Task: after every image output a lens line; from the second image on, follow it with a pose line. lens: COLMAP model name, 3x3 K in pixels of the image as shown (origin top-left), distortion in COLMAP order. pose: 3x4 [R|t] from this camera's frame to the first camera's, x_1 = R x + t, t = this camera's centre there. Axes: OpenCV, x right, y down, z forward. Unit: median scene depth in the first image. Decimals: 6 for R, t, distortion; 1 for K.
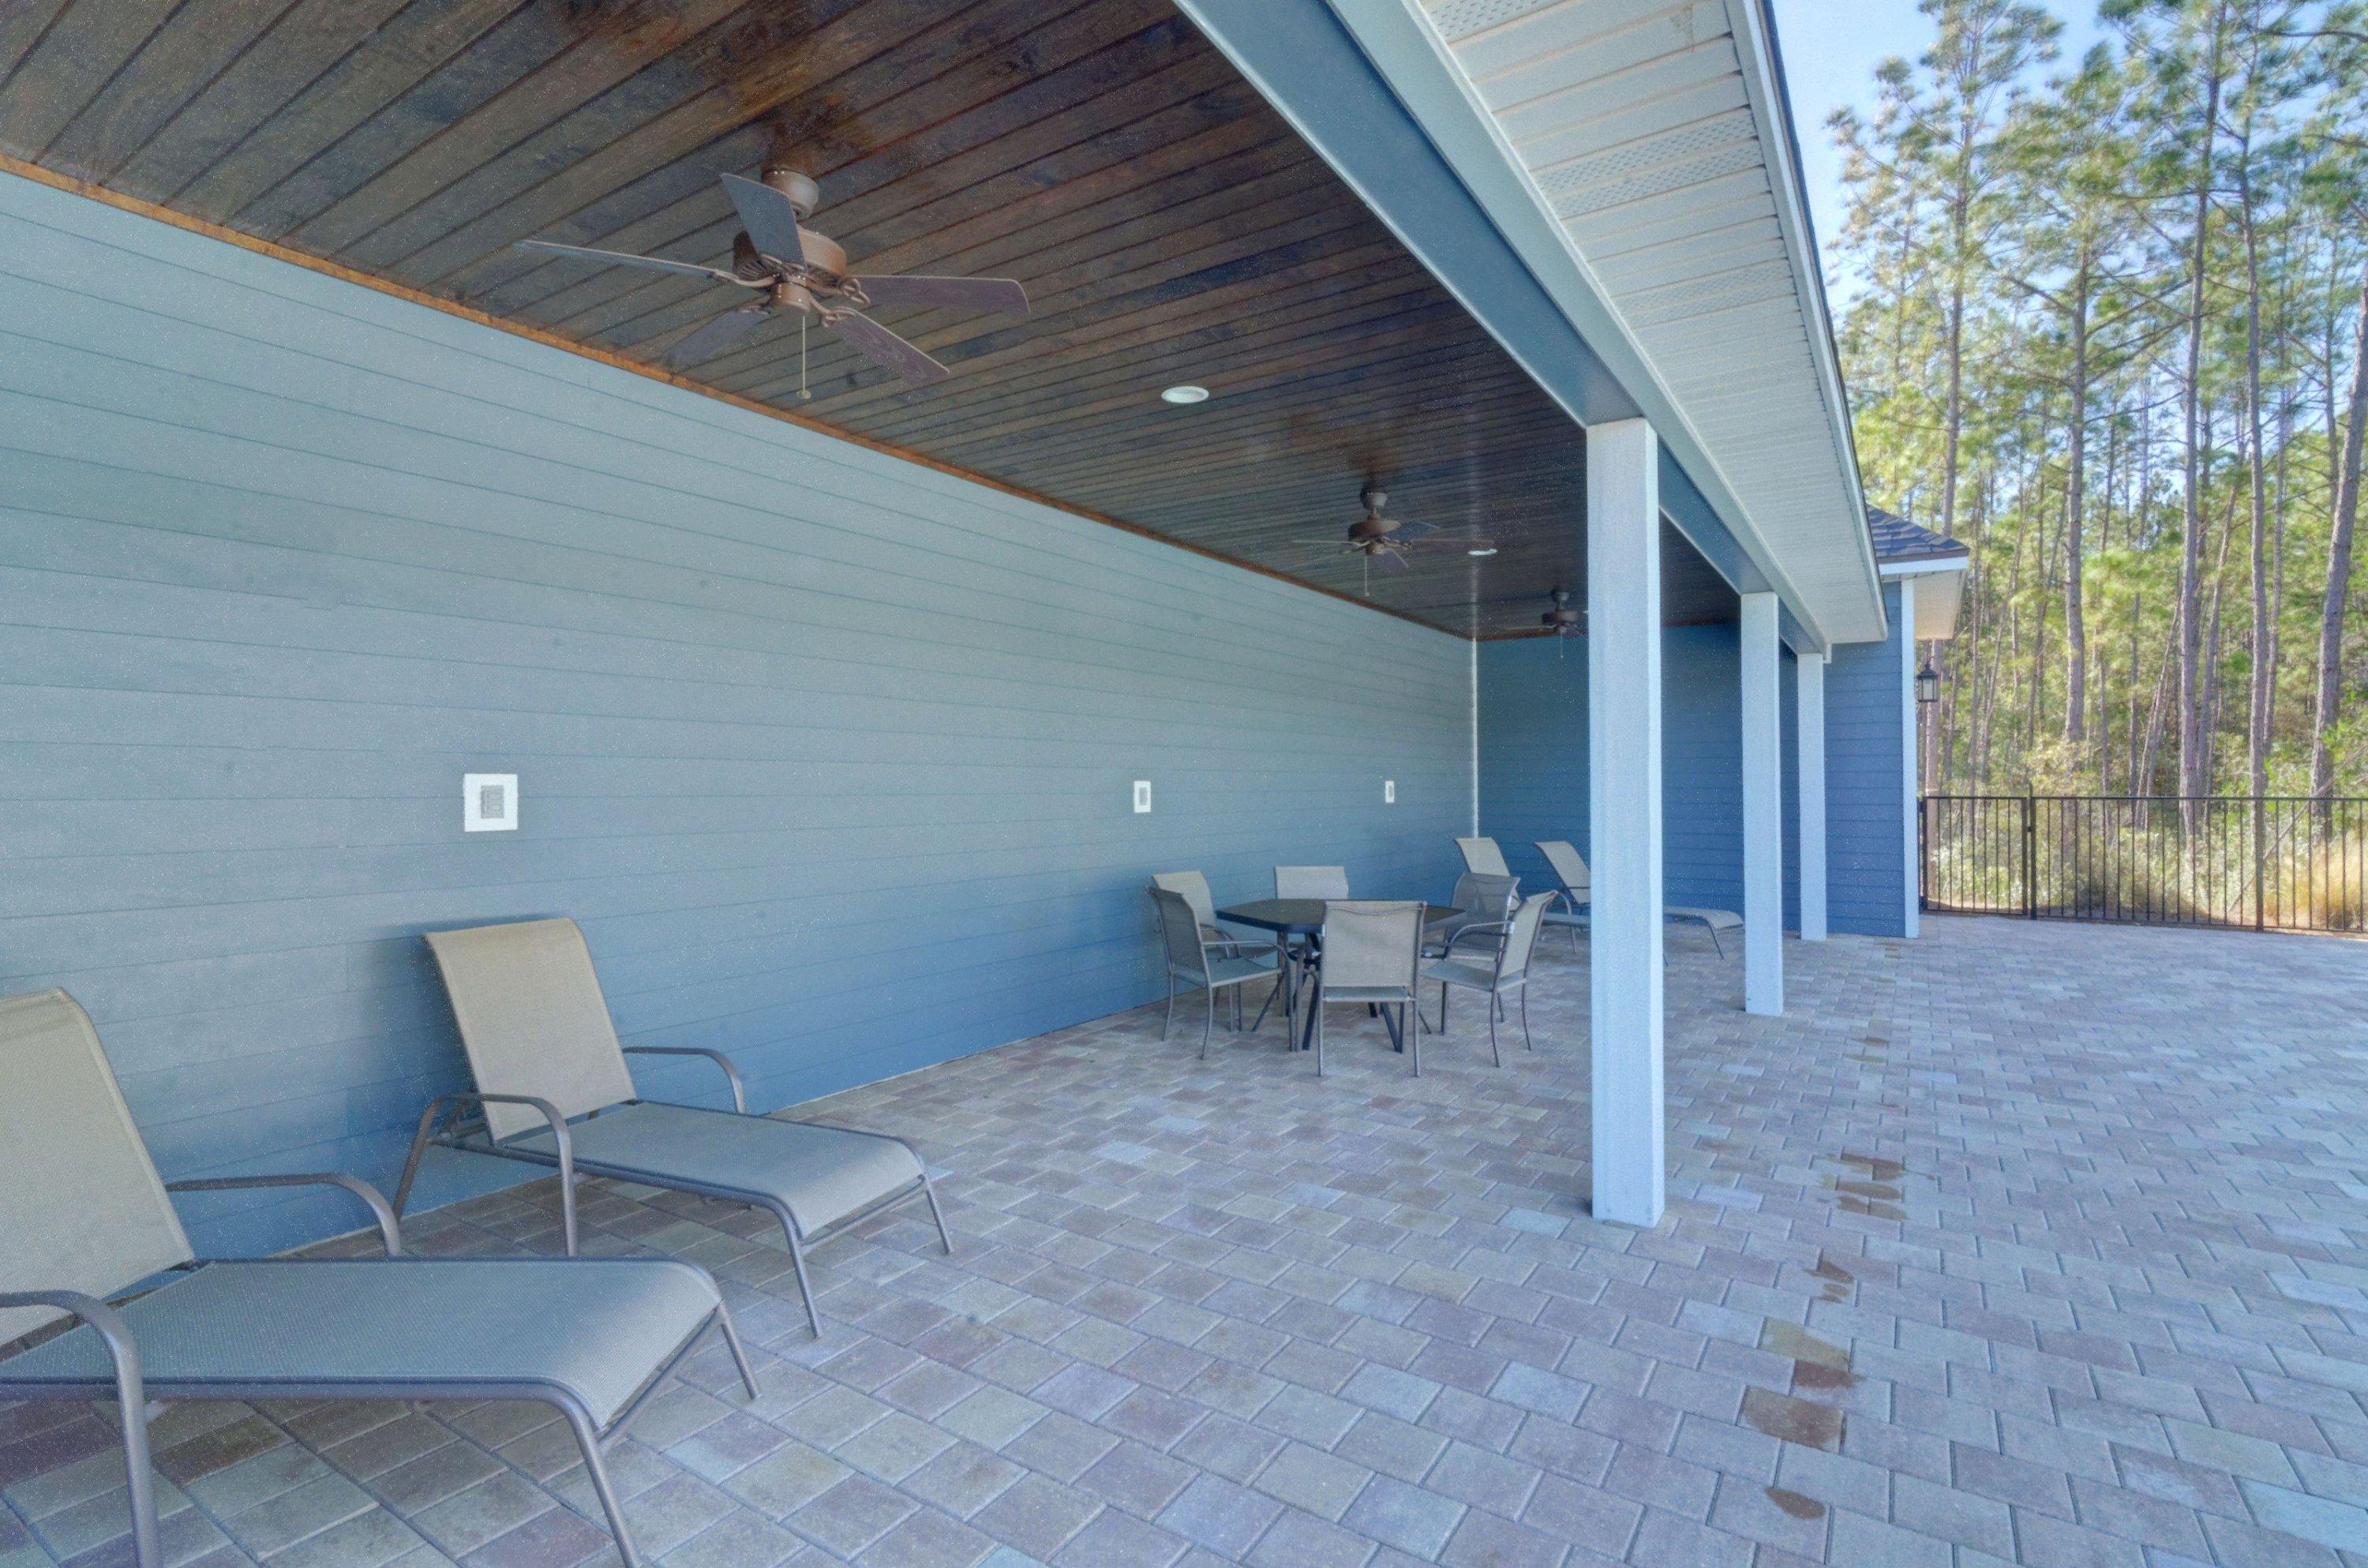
lens RADIAL K [[1128.6, 0, 1177.6], [0, 1128.6, 771.8], [0, 0, 1]] dist [0.000667, 0.001118]
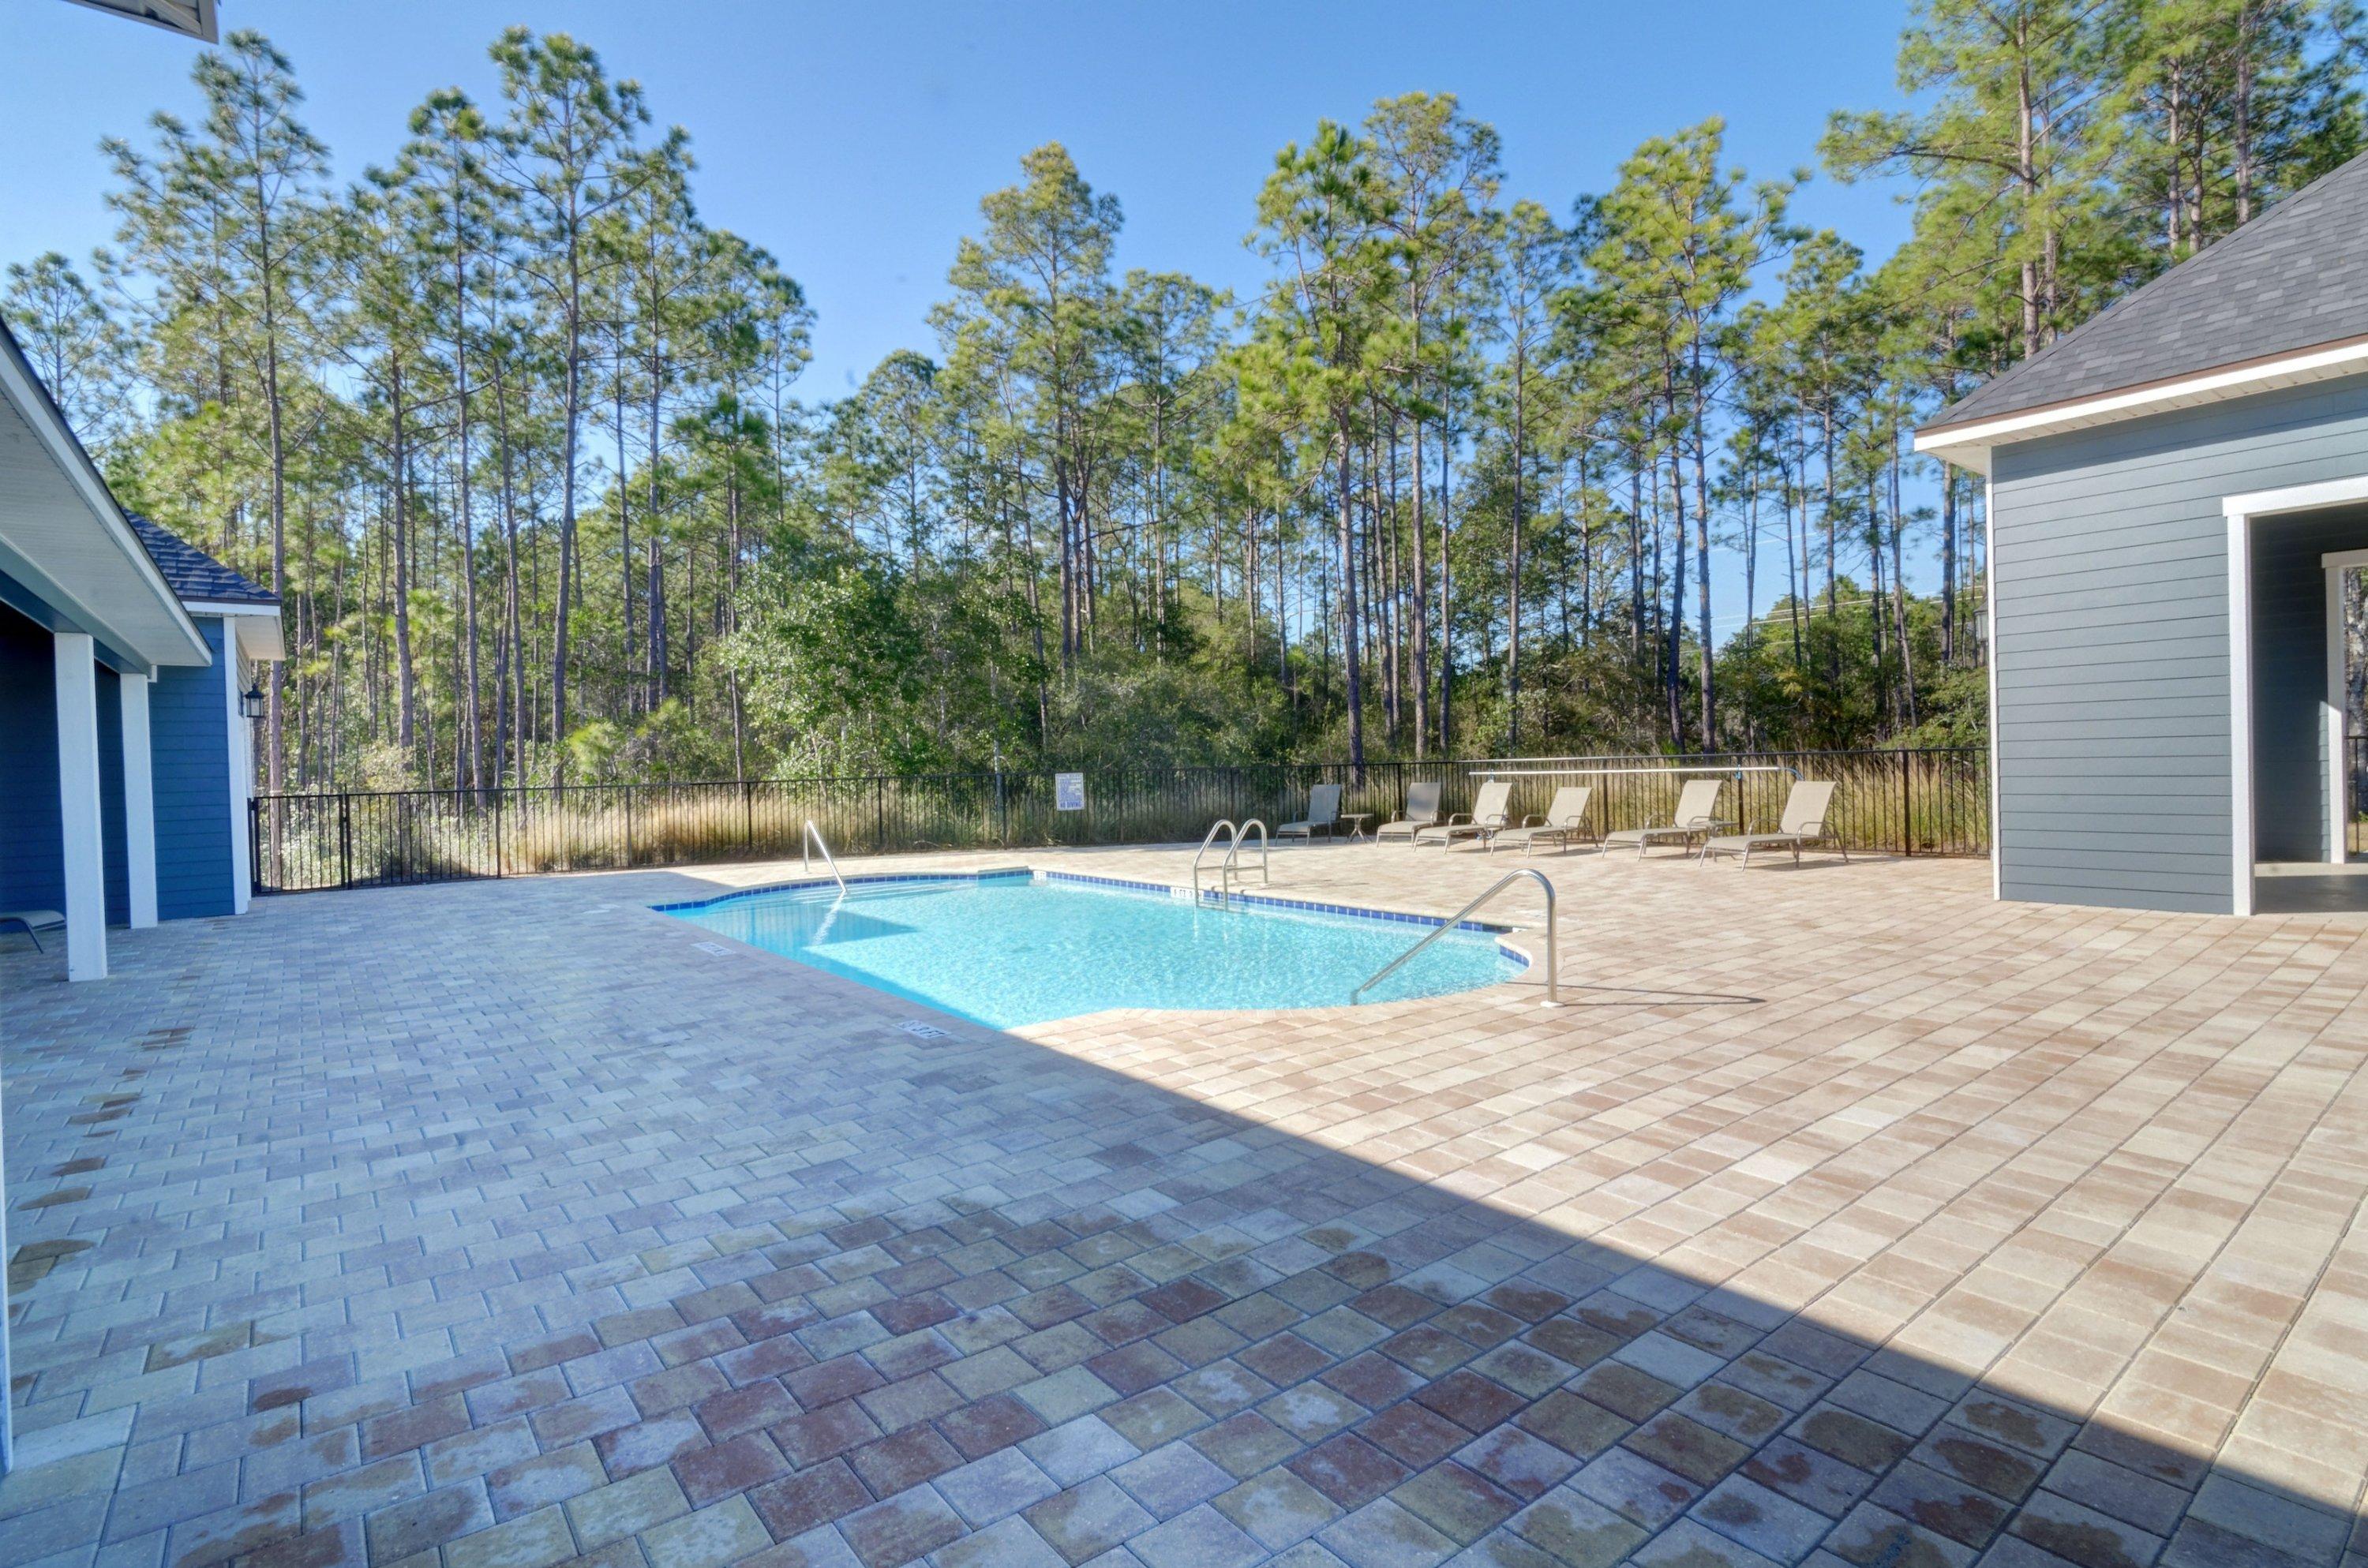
lens RADIAL K [[1128.6, 0, 1177.6], [0, 1128.6, 771.8], [0, 0, 1]] dist [0.000667, 0.001118]
pose [[0.322285, -0.018845, 0.946455, -0.164107], [0.015956, 0.999768, 0.014473, -0.007137], [-0.946508, 0.010438, 0.322511, -0.330882]]
